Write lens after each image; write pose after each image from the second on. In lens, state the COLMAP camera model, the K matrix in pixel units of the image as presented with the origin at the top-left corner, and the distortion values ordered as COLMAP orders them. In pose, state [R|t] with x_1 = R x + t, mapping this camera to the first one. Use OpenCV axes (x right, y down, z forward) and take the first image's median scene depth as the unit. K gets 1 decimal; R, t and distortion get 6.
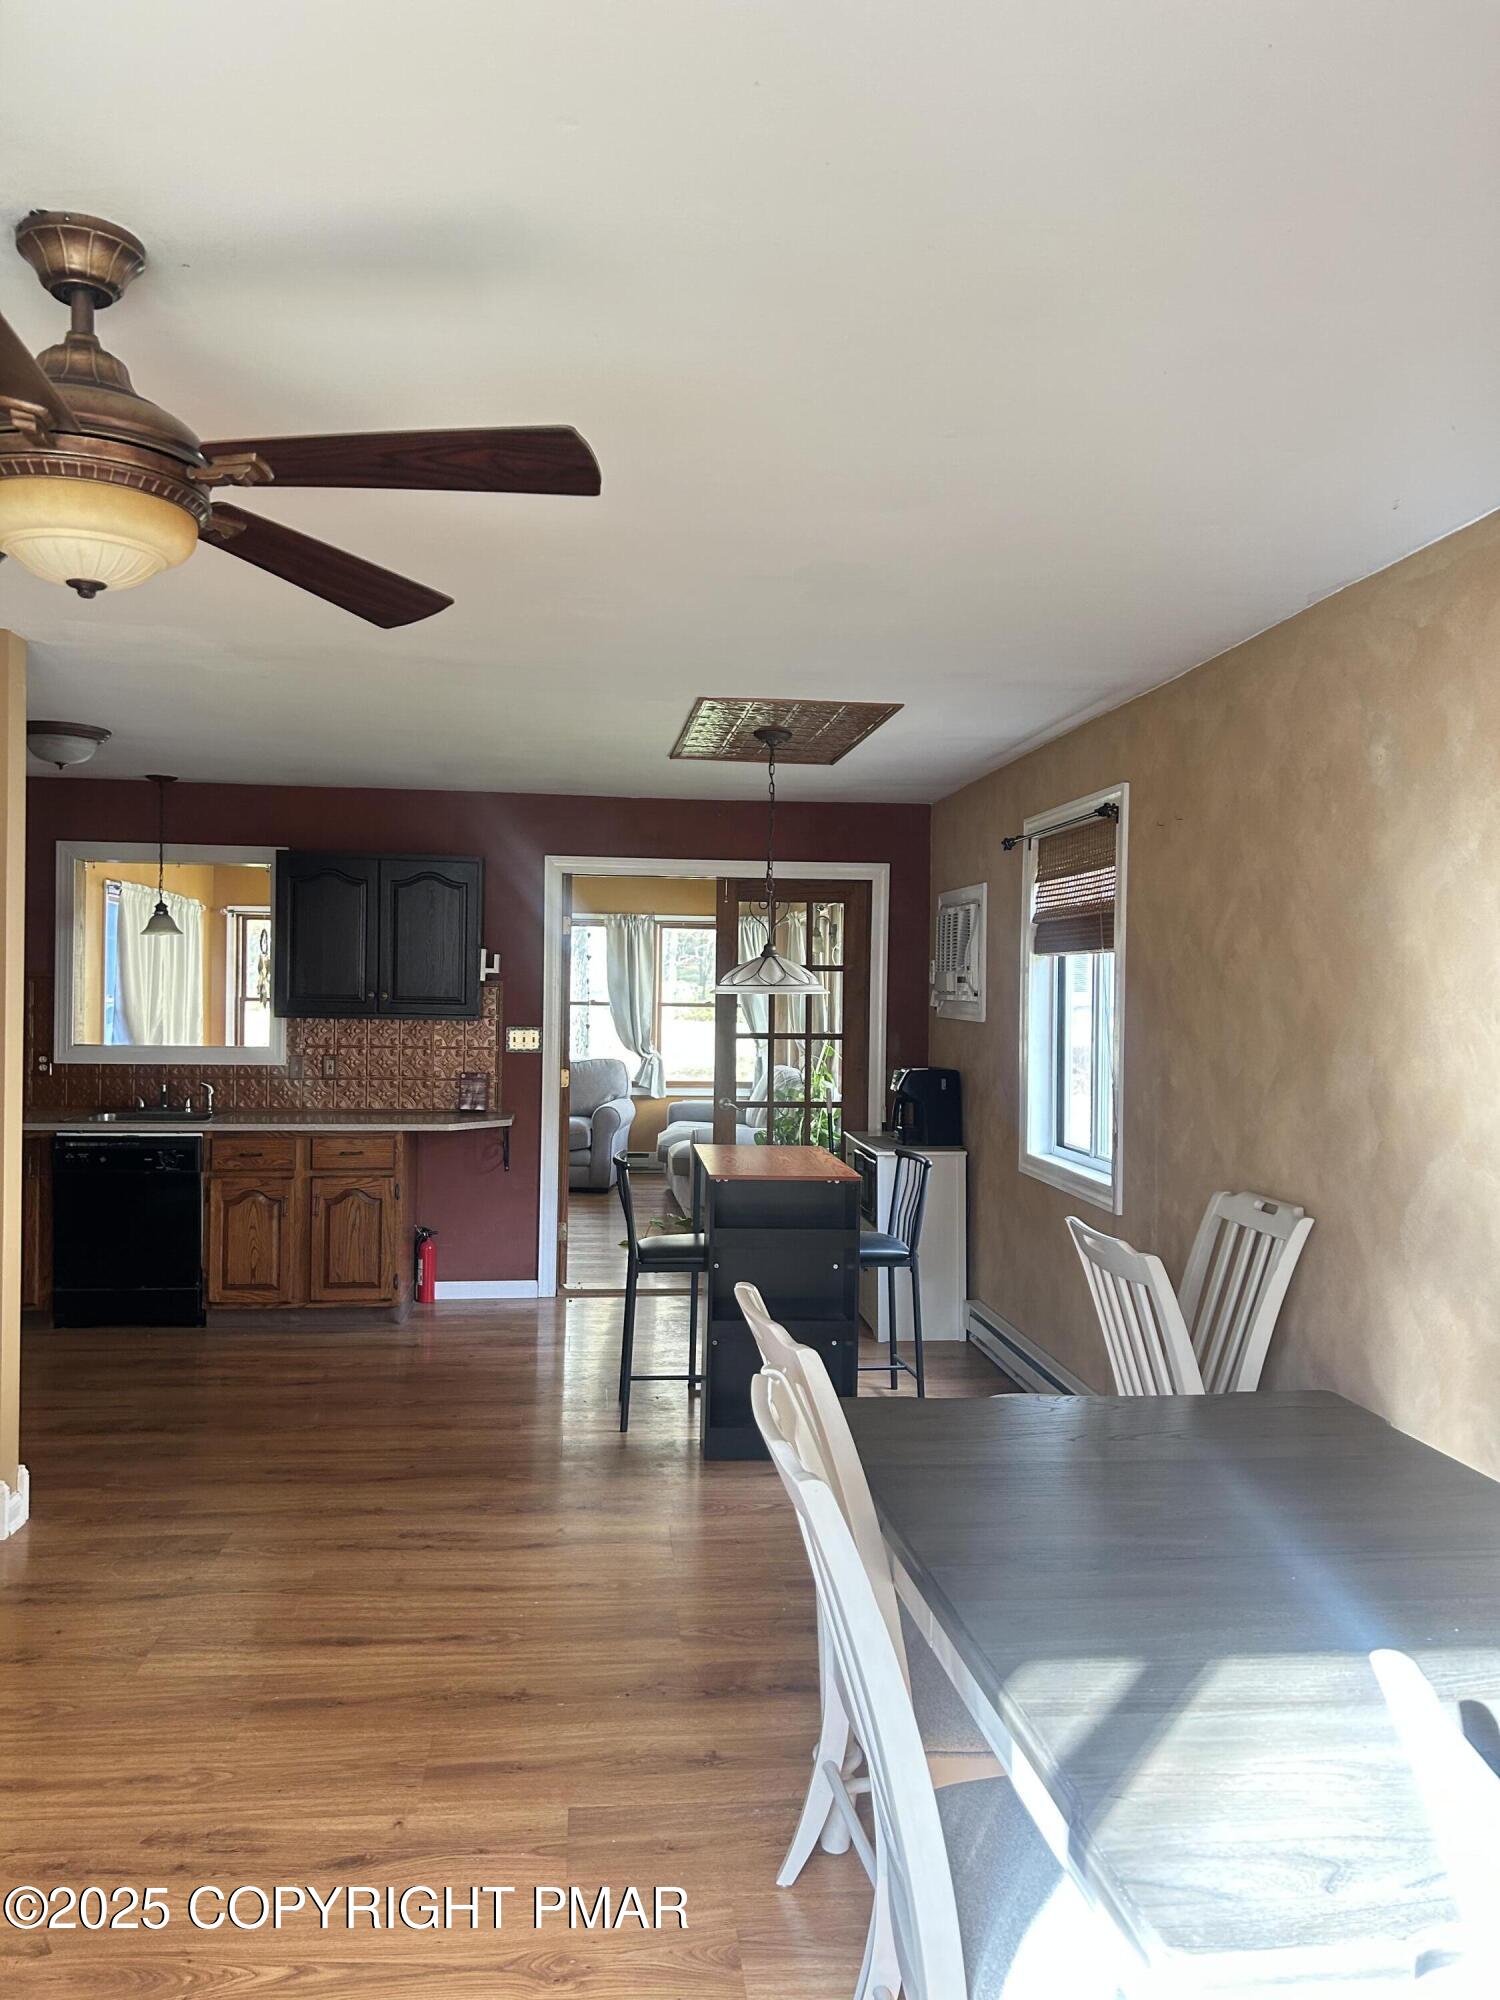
lens RADIAL K [[1496.9, 0, 741.2], [0, 1496.9, 991.3], [0, 0, 1]] dist [0.055385, -0.066852]
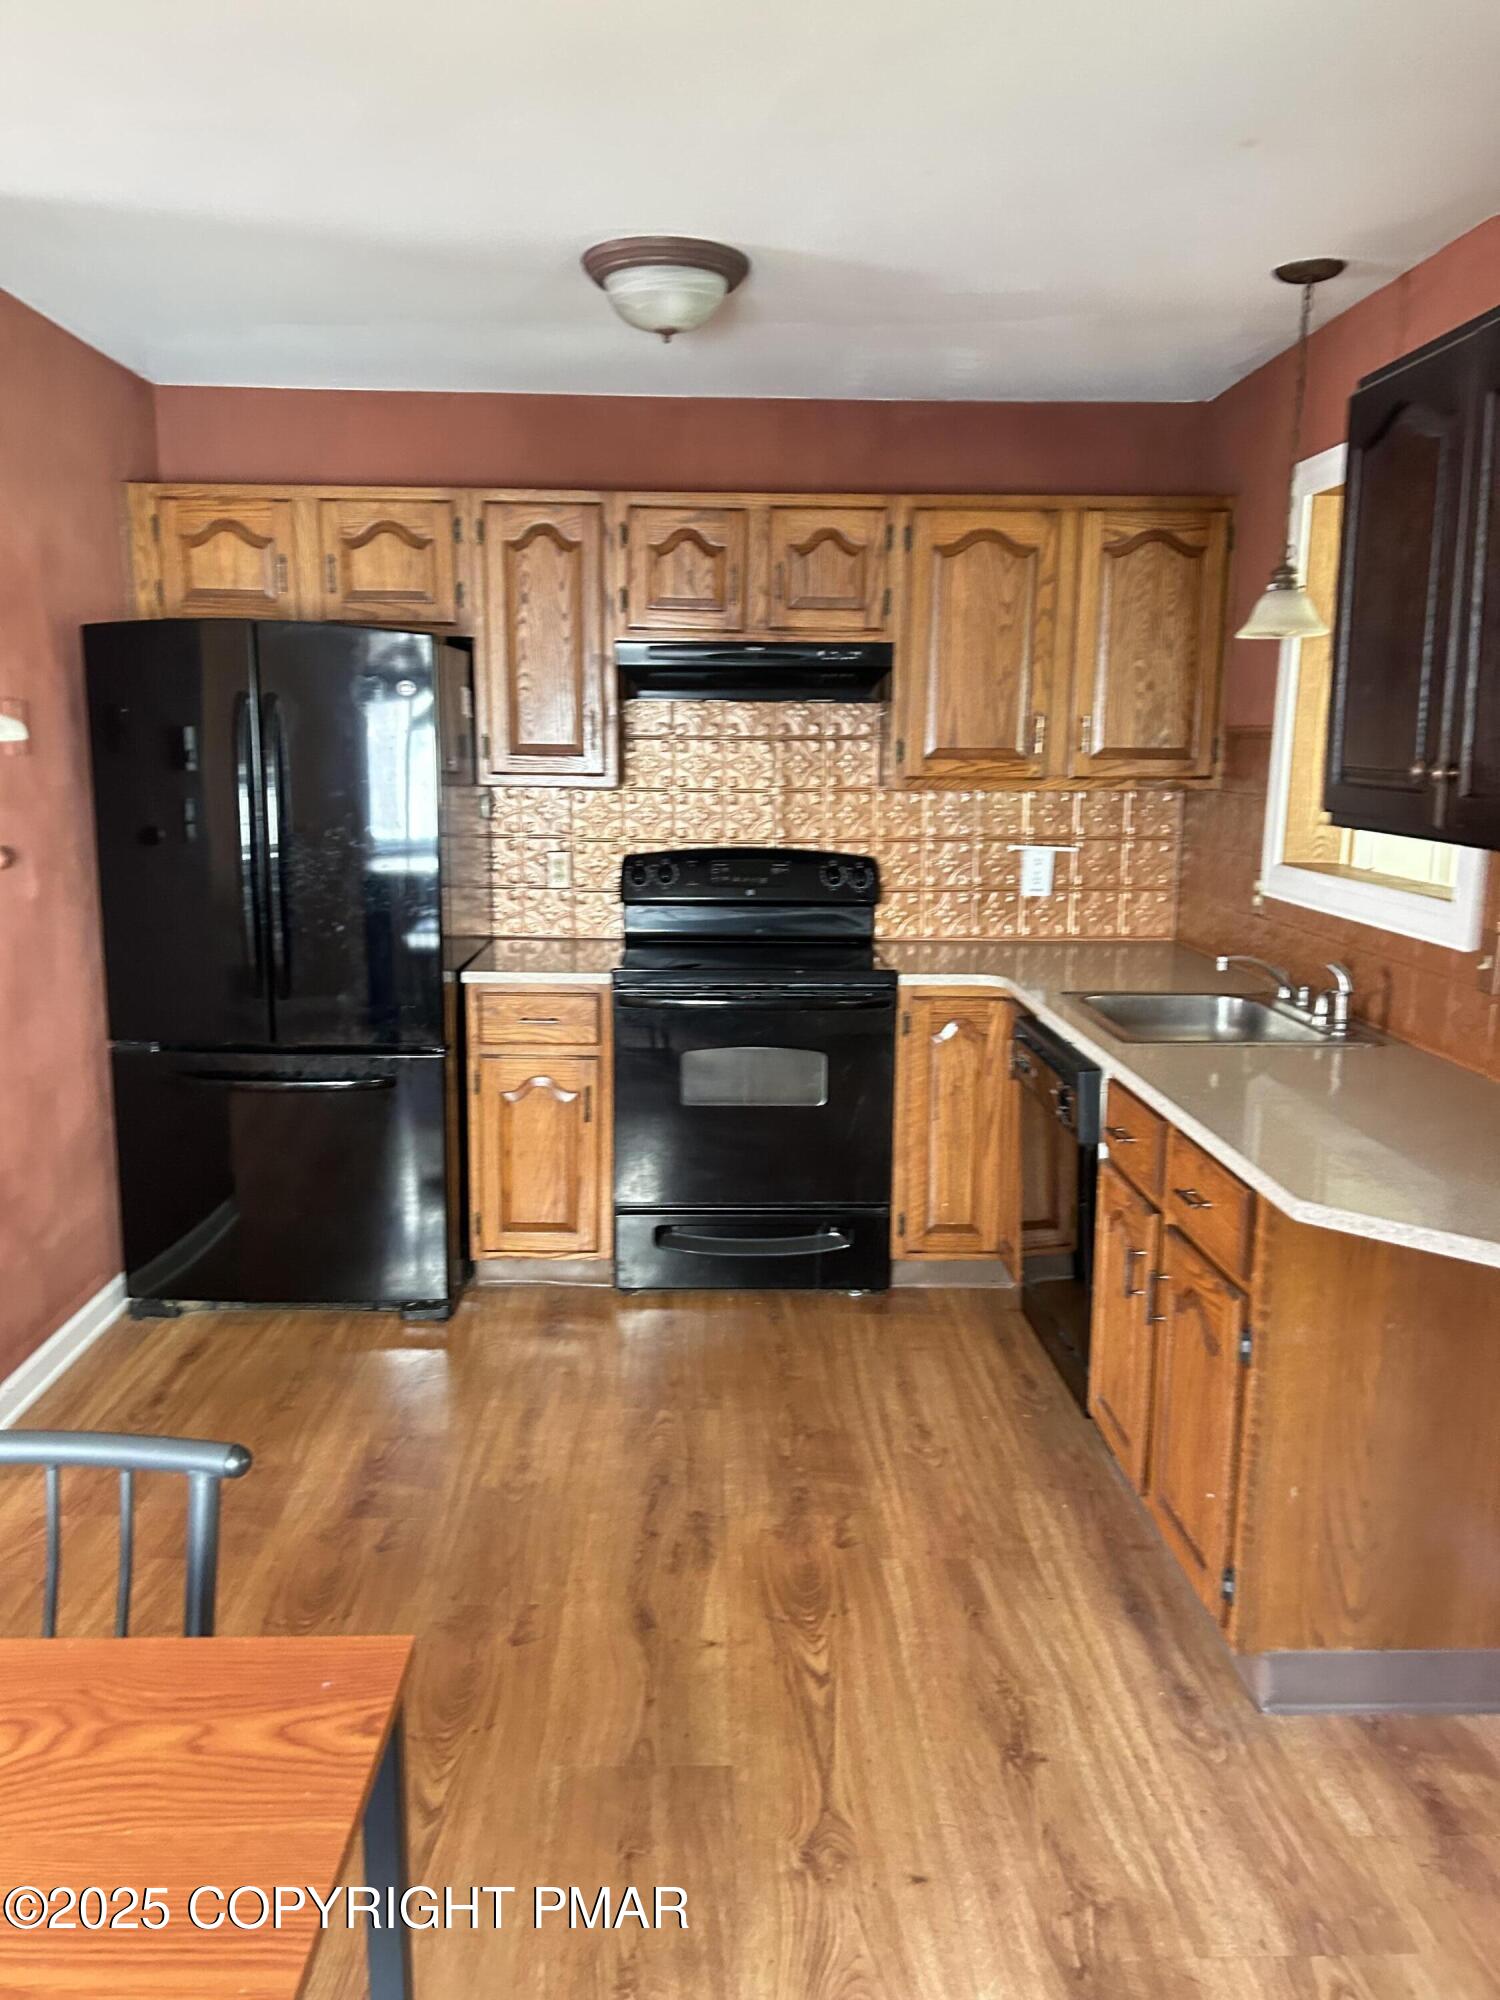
lens RADIAL K [[1496.9, 0, 753.4], [0, 1496.9, 1005.4], [0, 0, 1]] dist [0.055385, -0.066852]
pose [[-0.076136, 0.157477, -0.984583, 0.108221], [-0.012633, 0.987218, 0.158876, 0.003588], [0.997017, 0.024535, -0.073173, 0.914420]]
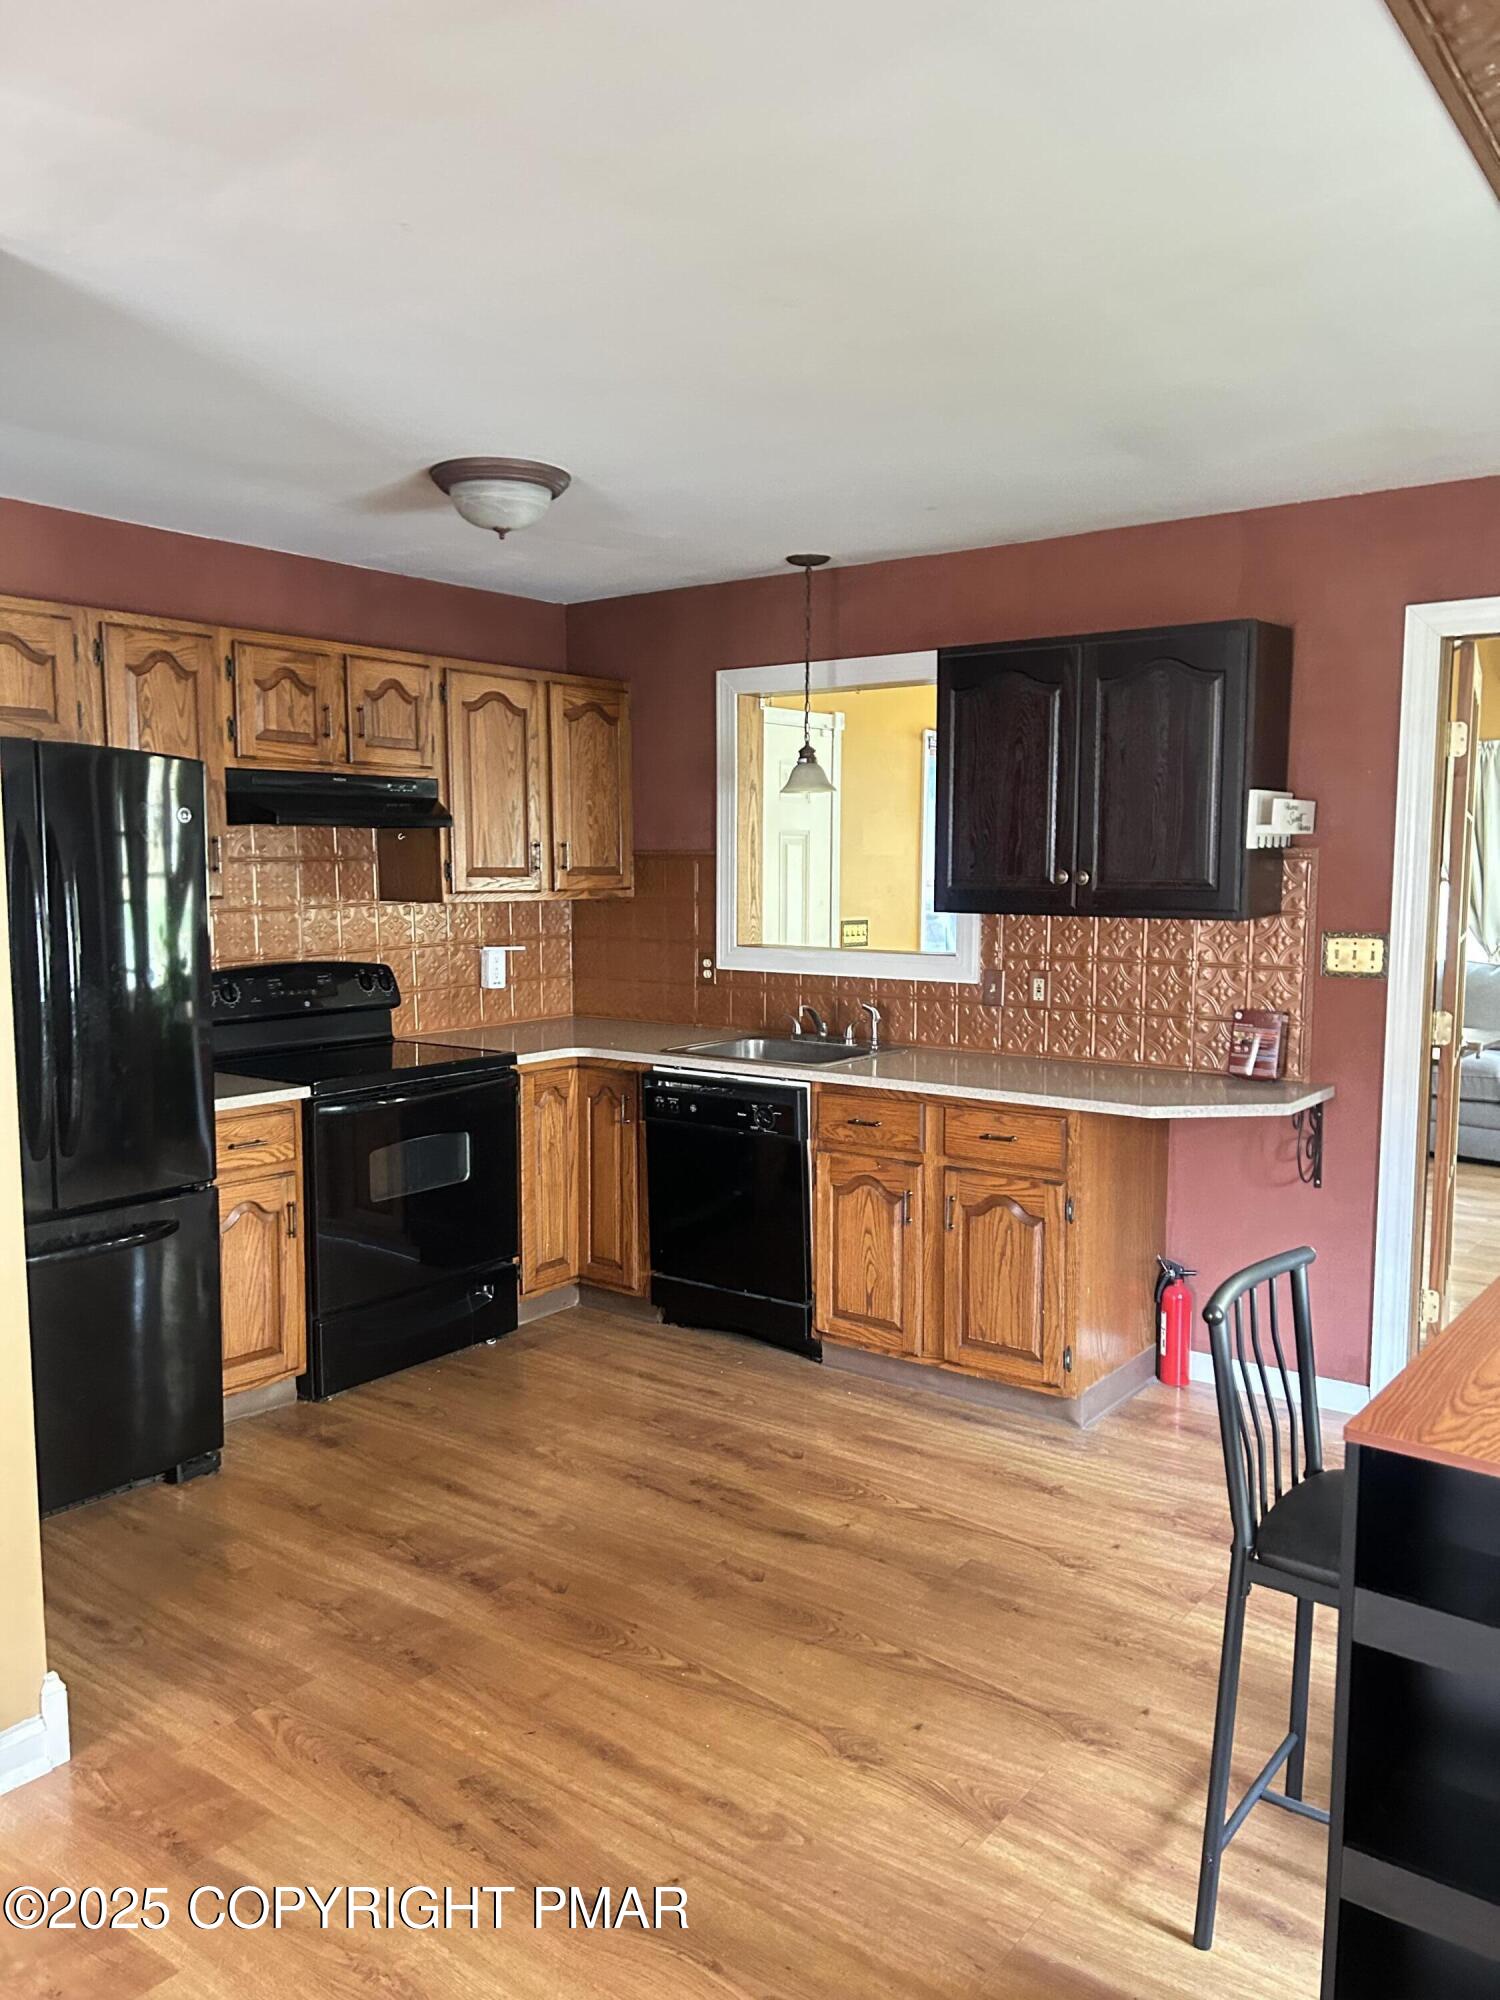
lens RADIAL K [[1496.9, 0, 741.5], [0, 1496.9, 1003.8], [0, 0, 1]] dist [0.055385, -0.066852]
pose [[0.730800, 0.051374, -0.680655, 0.075001], [0.009205, 0.996331, 0.085083, 0.001169], [0.682529, -0.068444, 0.727646, 0.490255]]
